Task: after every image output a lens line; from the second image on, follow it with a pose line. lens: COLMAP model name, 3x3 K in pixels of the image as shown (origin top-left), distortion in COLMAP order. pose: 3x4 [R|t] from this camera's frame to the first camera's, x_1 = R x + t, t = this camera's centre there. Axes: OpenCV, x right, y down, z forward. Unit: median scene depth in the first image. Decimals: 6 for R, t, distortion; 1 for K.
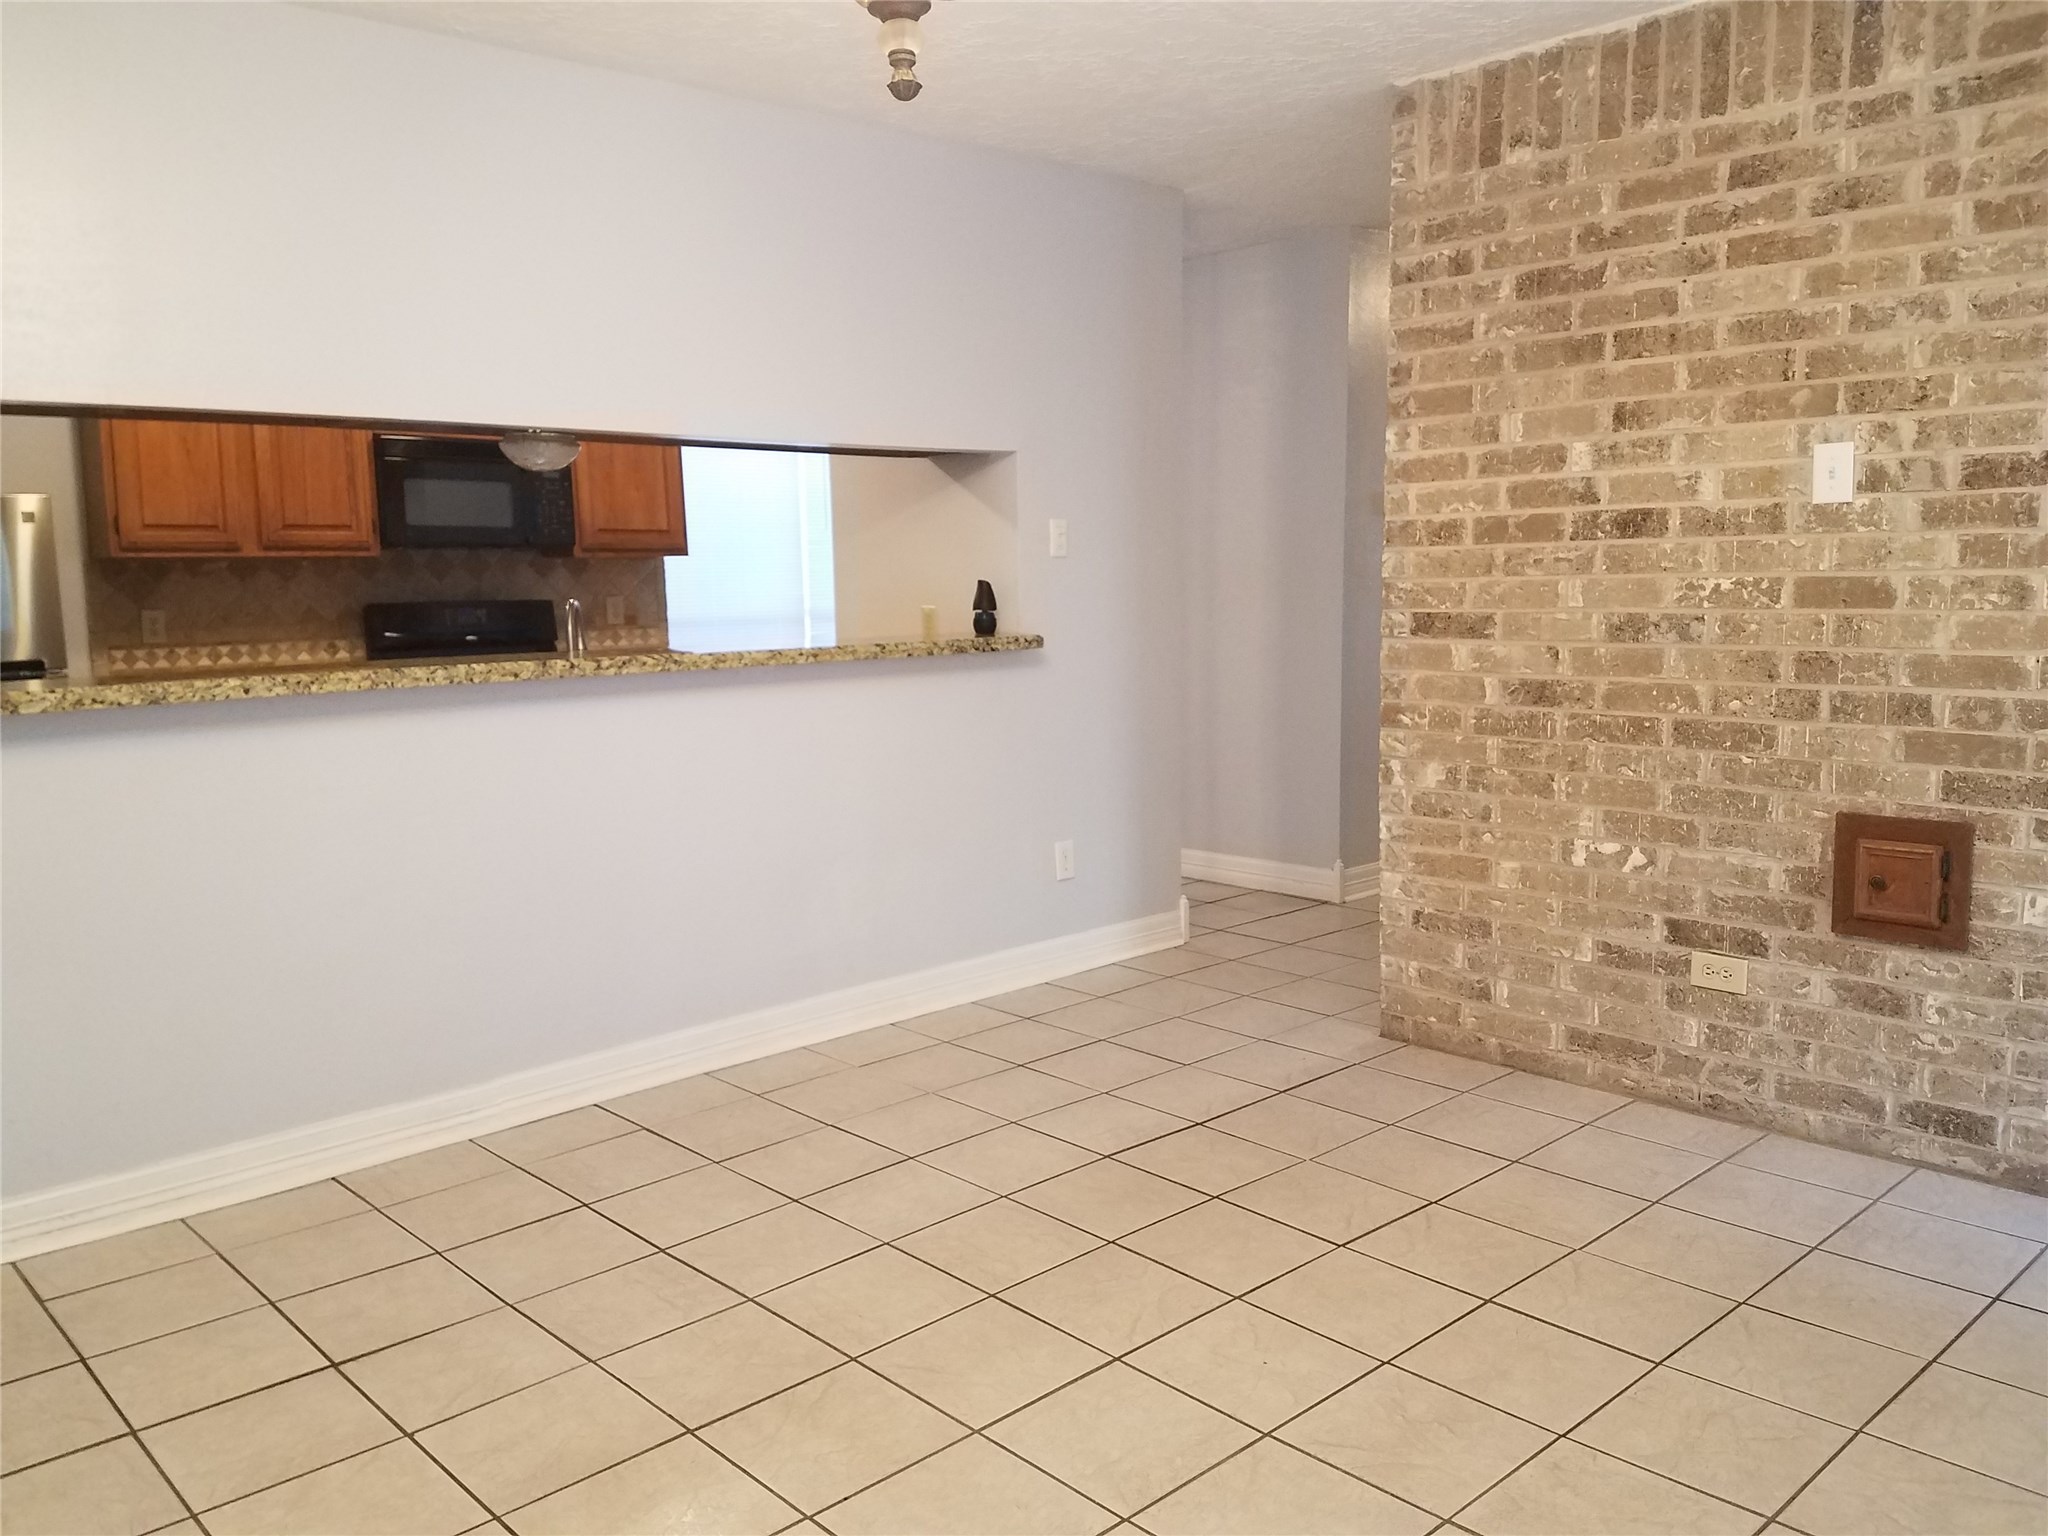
lens RADIAL K [[1585.6, 0, 1024.0], [0, 1585.6, 768.0], [0, 0, 1]] dist [0.195126, -0.447078]
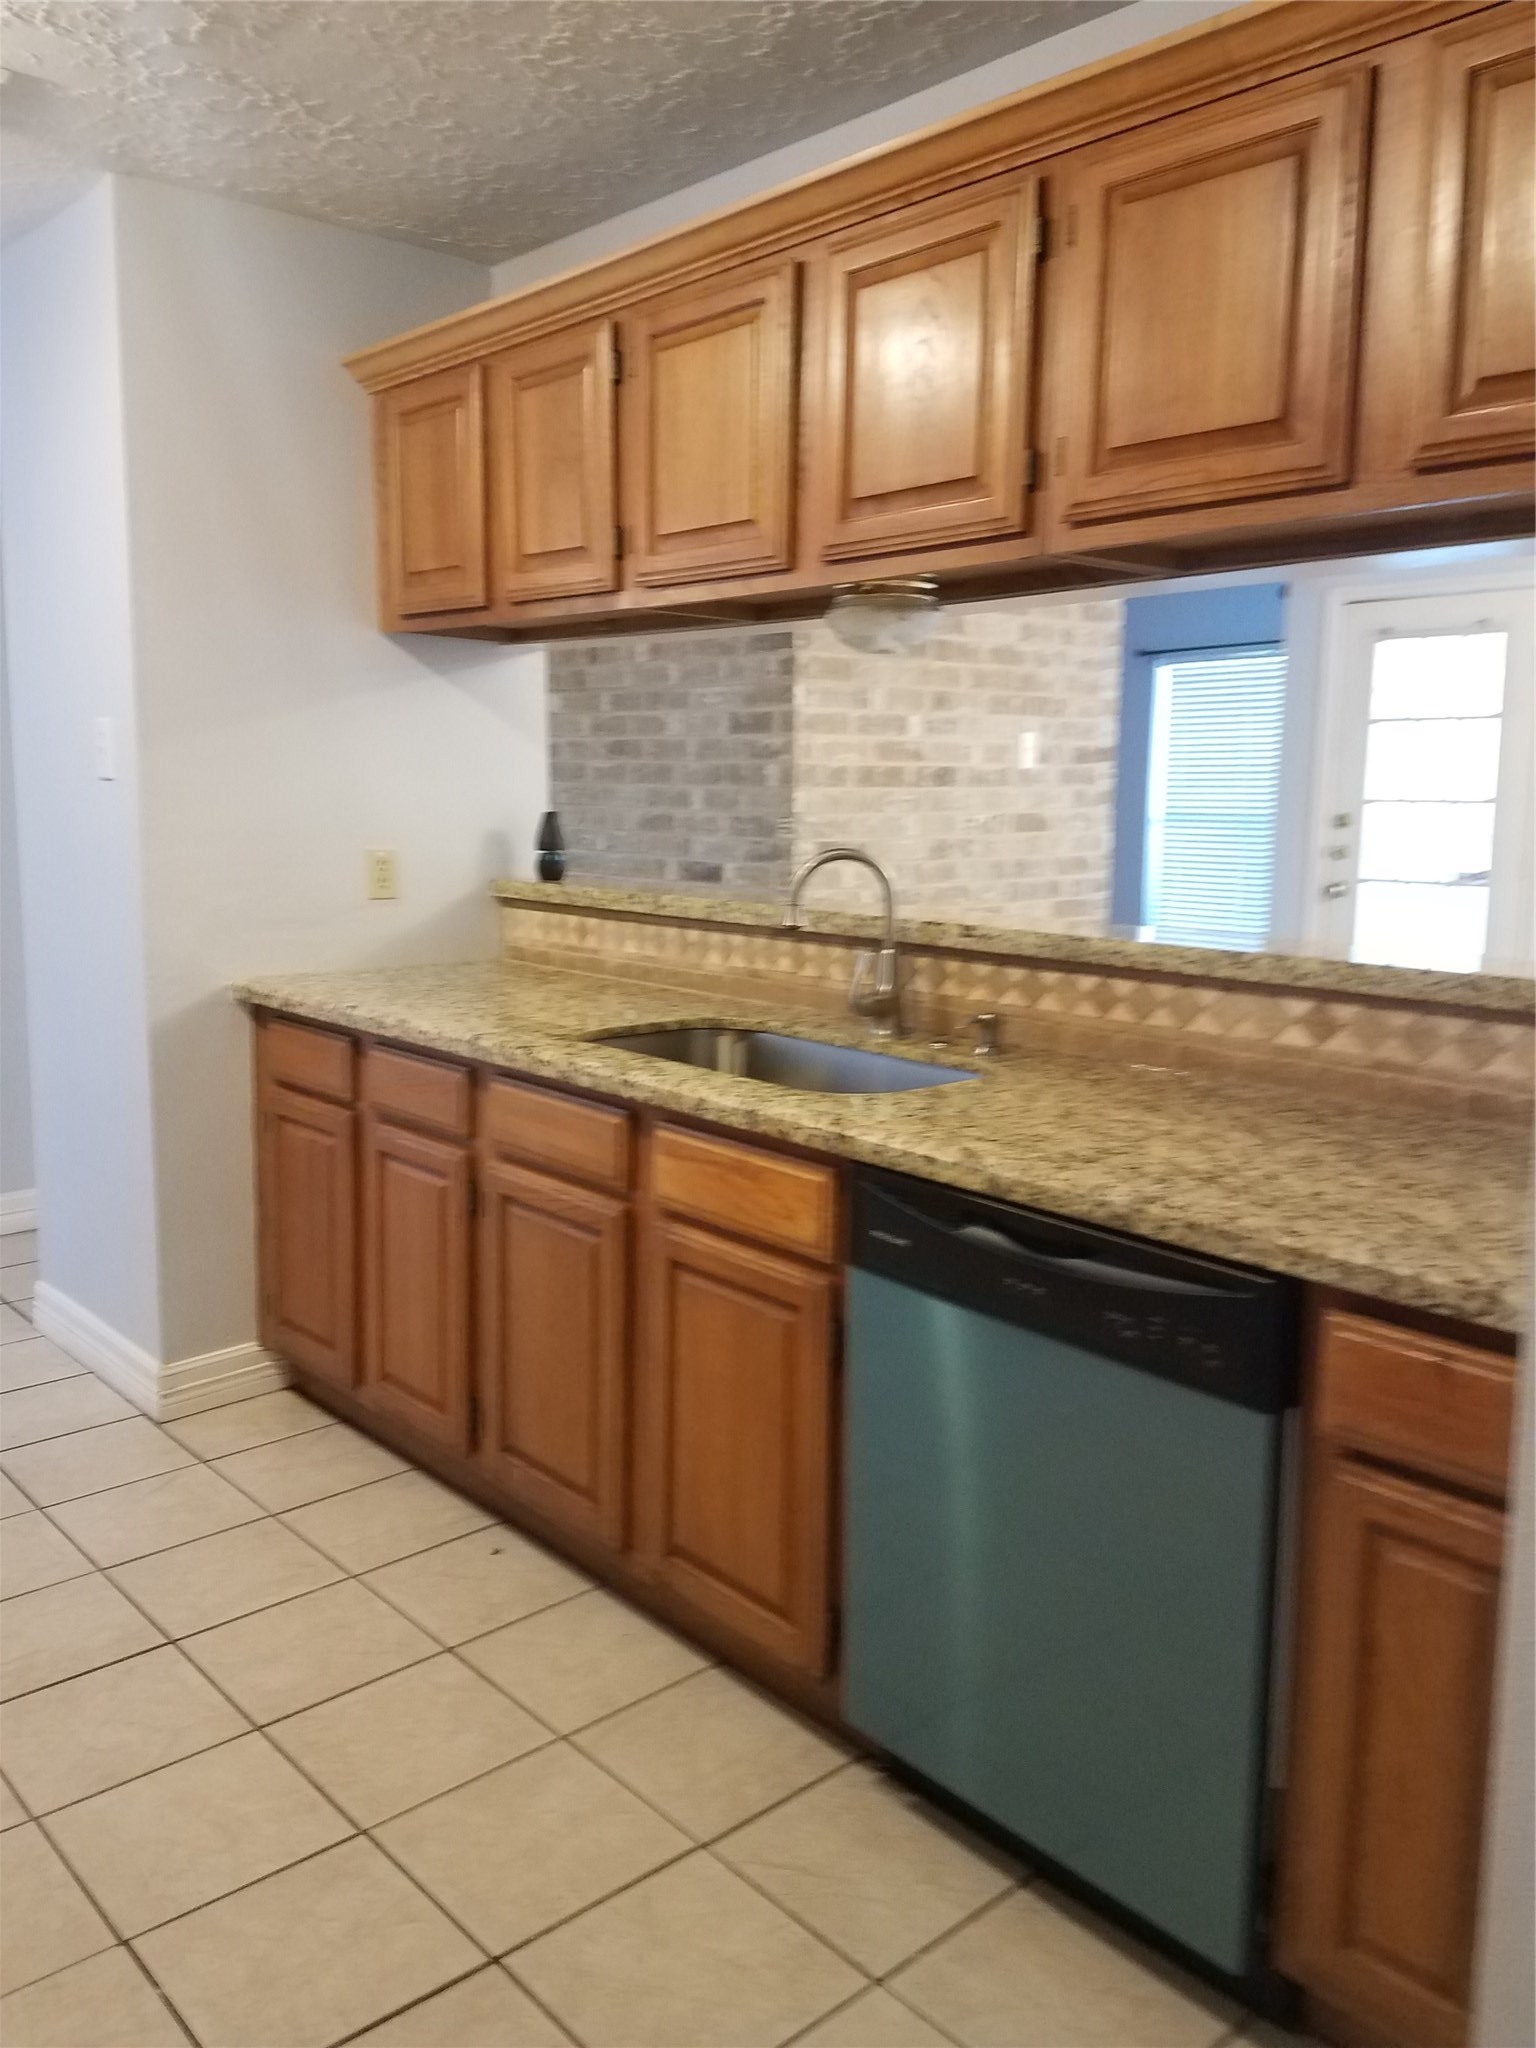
lens RADIAL K [[1585.6, 0, 768.0], [0, 1585.6, 1024.0], [0, 0, 1]] dist [0.195126, -0.447078]
pose [[0.012019, -0.133289, 0.991004, -1.046813], [0.112071, 0.985011, 0.131124, -0.134881], [-0.993628, 0.109487, 0.026777, 1.116613]]
